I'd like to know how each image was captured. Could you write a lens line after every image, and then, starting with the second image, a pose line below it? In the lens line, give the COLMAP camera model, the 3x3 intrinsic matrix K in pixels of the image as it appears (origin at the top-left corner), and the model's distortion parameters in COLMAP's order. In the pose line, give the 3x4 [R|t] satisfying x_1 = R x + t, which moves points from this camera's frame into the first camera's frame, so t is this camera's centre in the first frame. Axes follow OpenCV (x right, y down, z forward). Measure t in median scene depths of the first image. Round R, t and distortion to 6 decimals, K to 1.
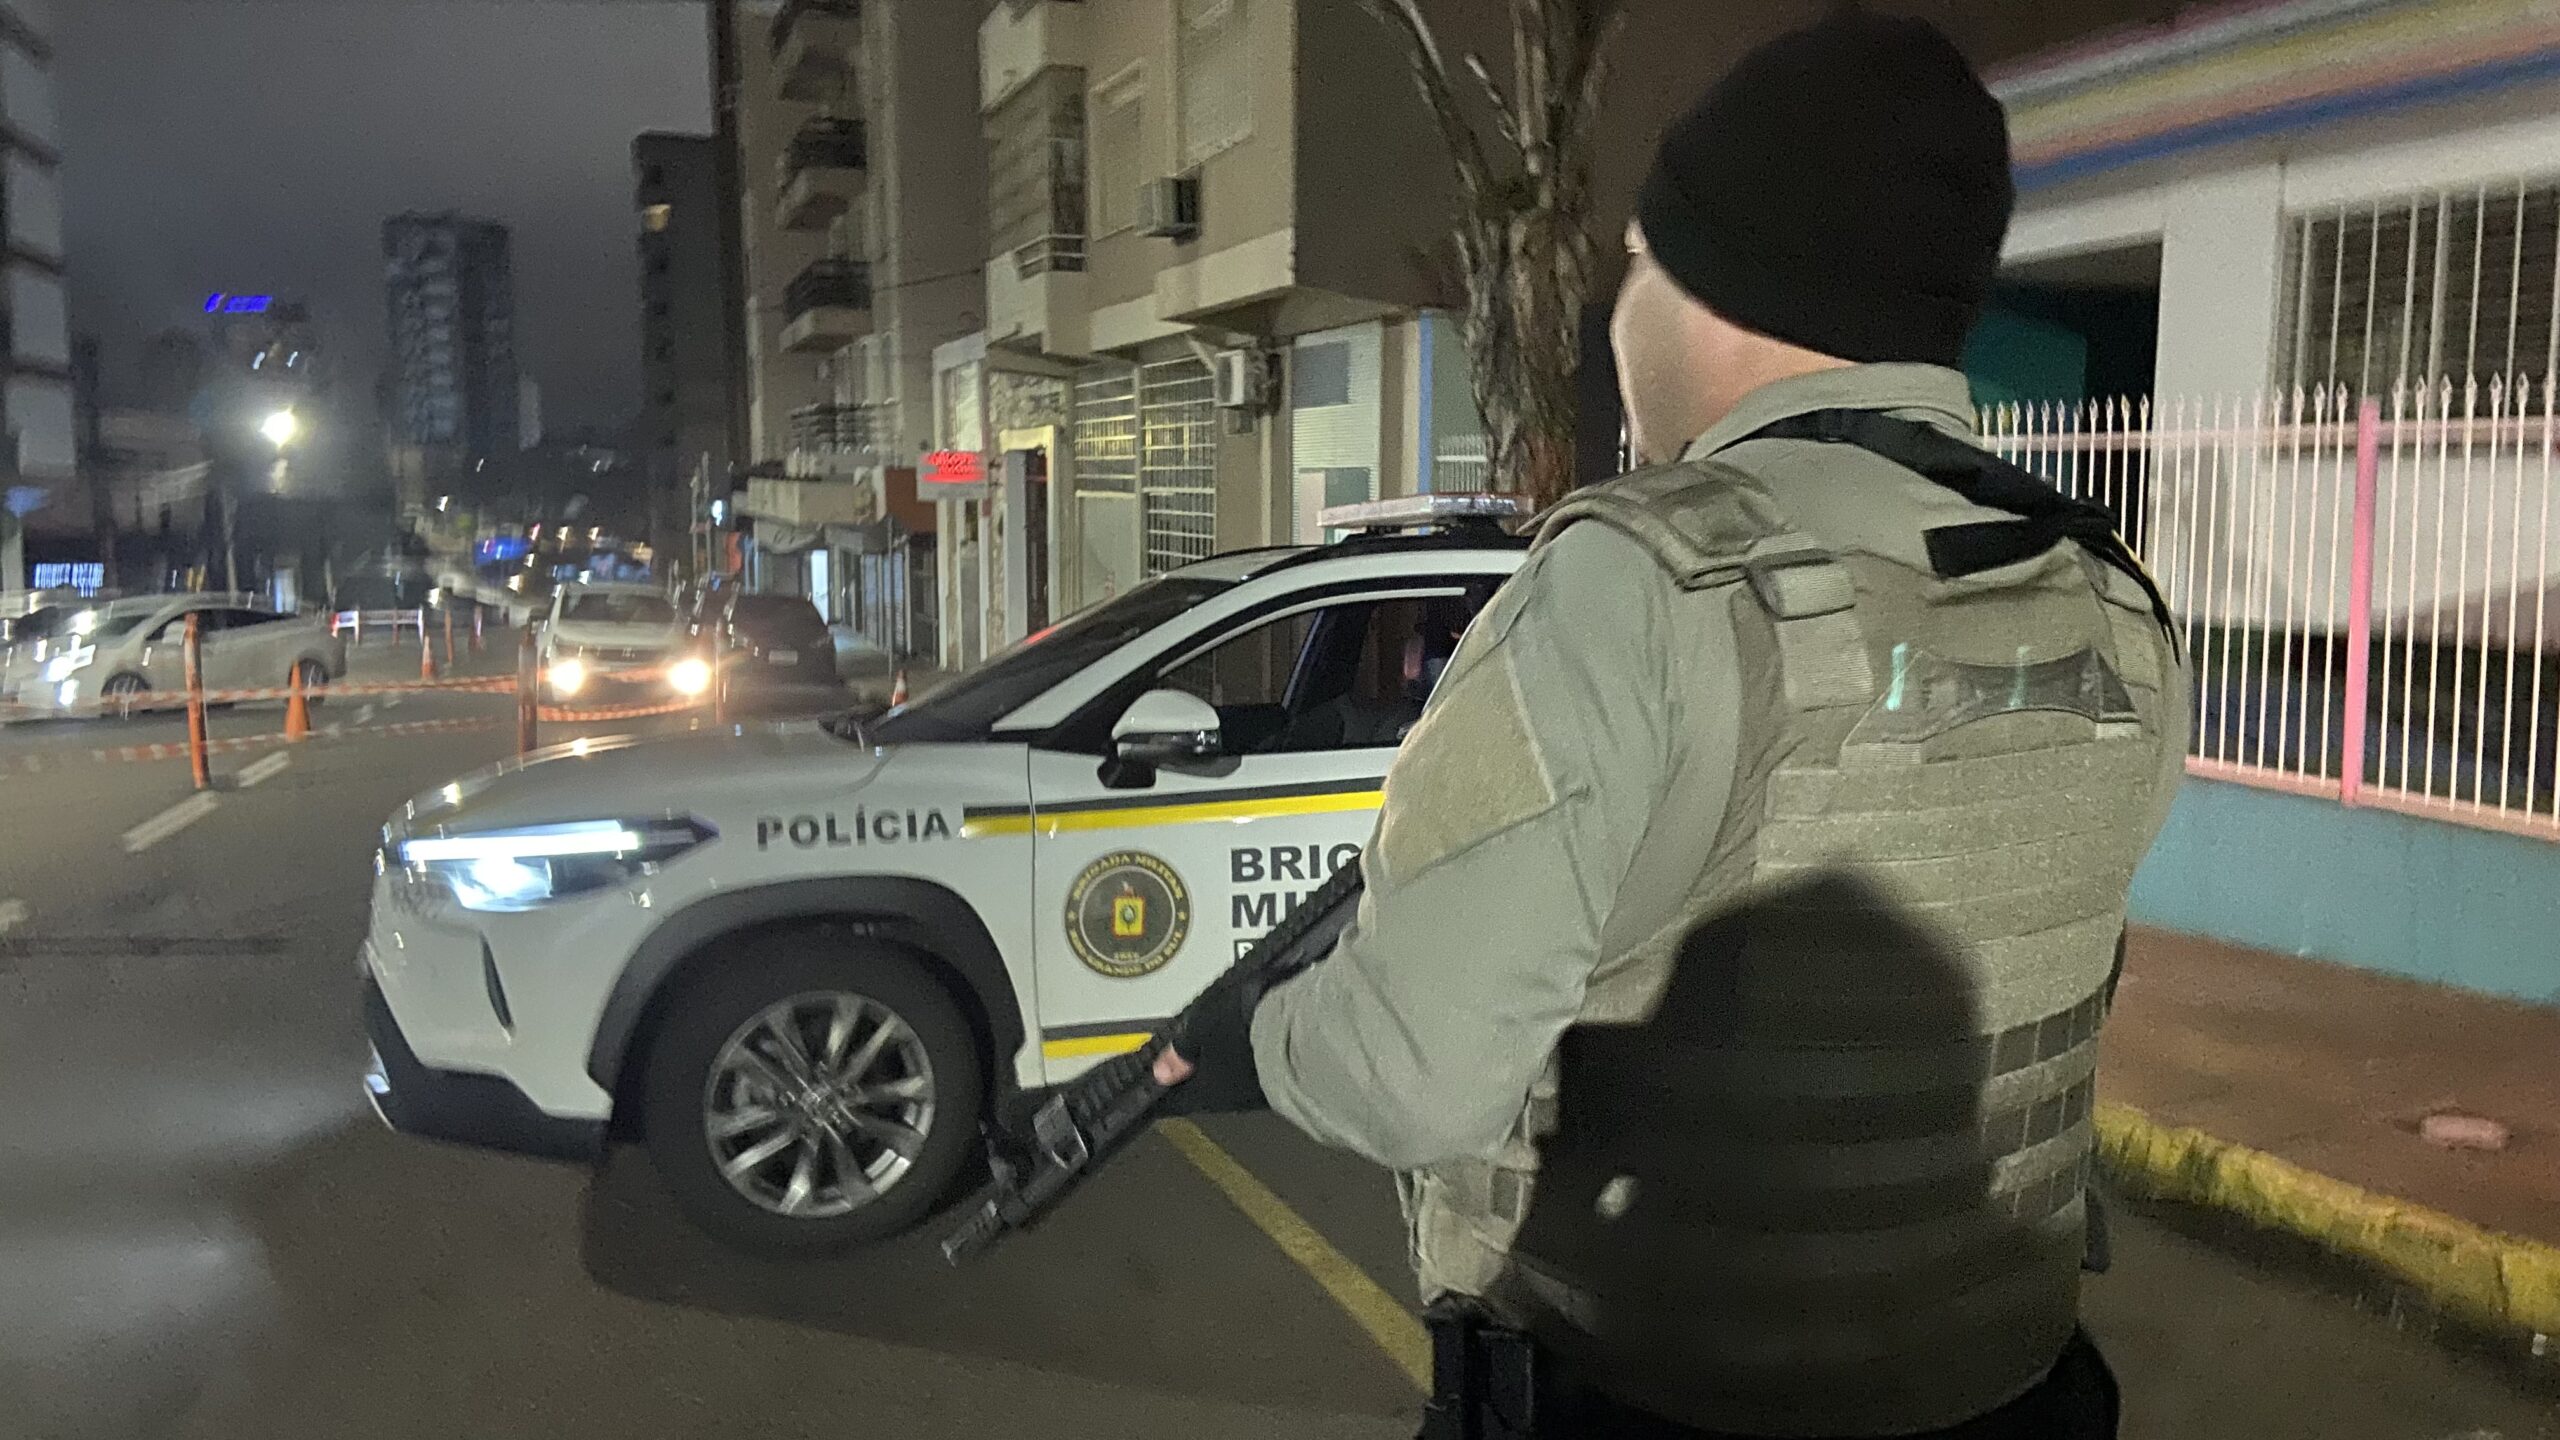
lens RADIAL K [[1934.8, 0, 1289.0], [0, 1934.8, 710.9], [0, 0, 1]] dist [0.069365, -0.003849]
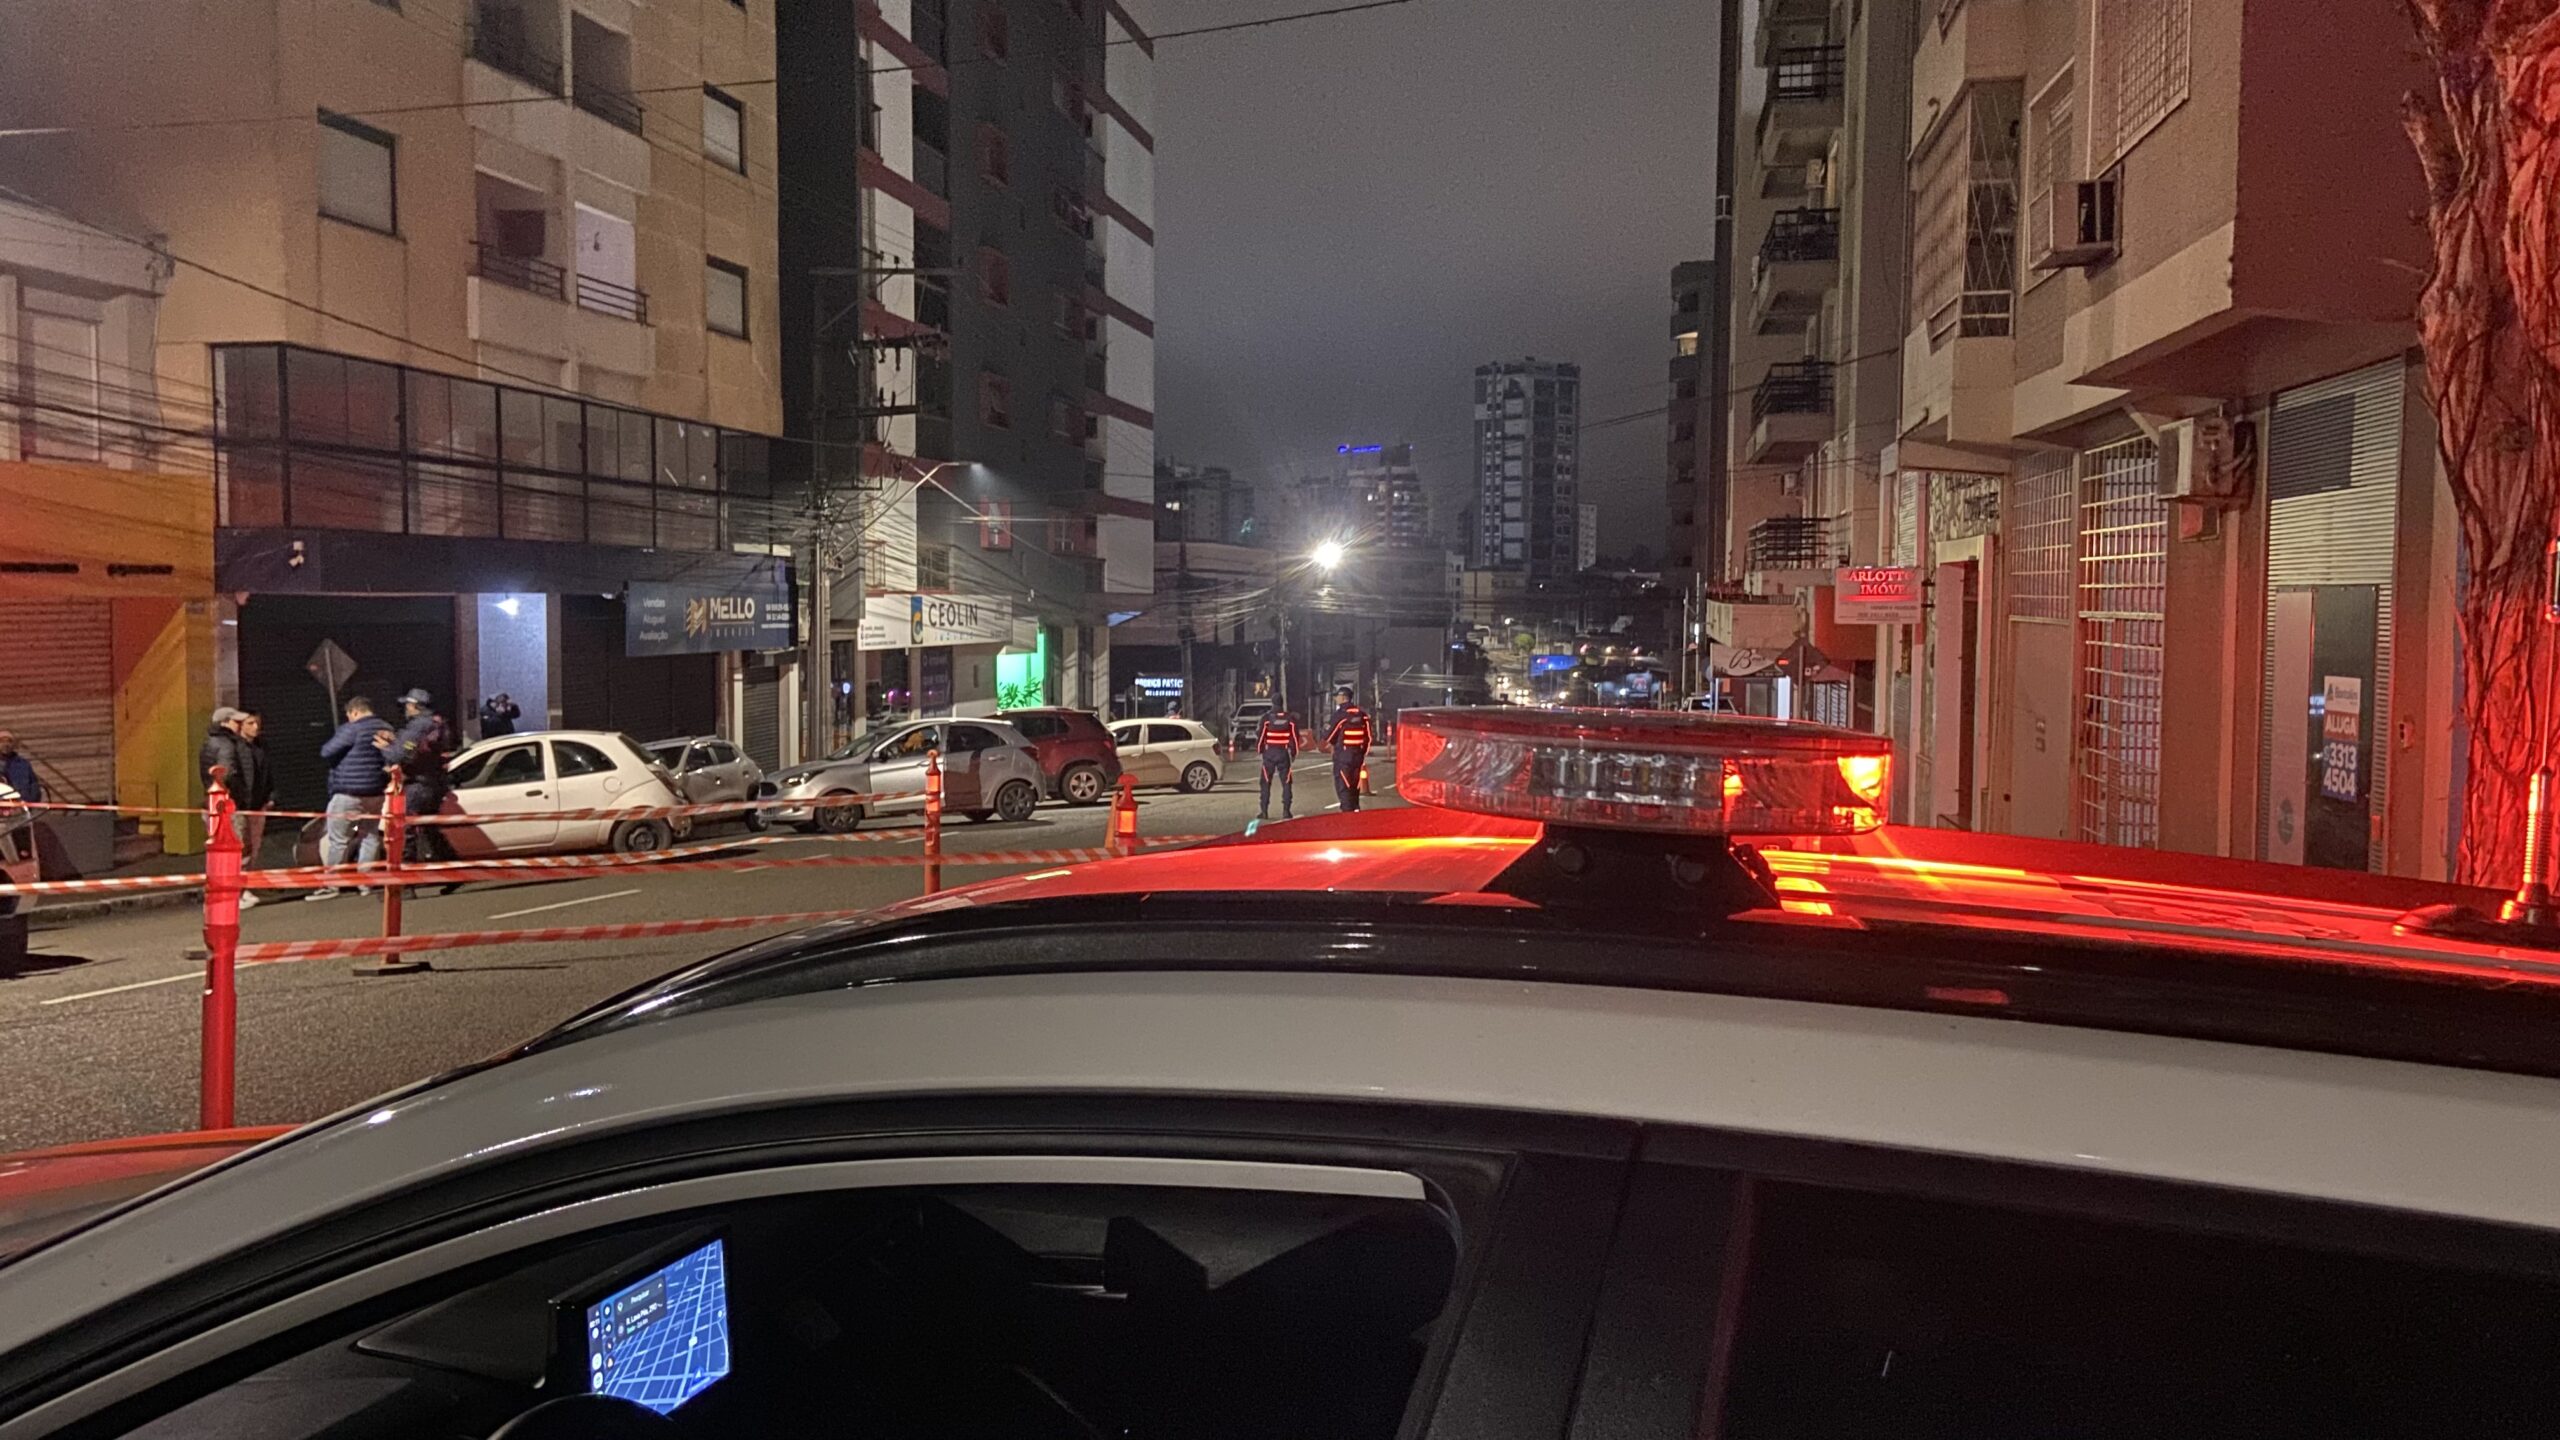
lens RADIAL K [[1944.9, 0, 1282.5], [0, 1944.9, 655.5], [0, 0, 1]] dist [0.152518, -0.183494]
pose [[0.865396, 0.019462, -0.500711, 0.026935], [-0.064067, 0.995342, -0.072041, -0.014373], [0.496976, 0.094423, 0.862612, 0.114933]]
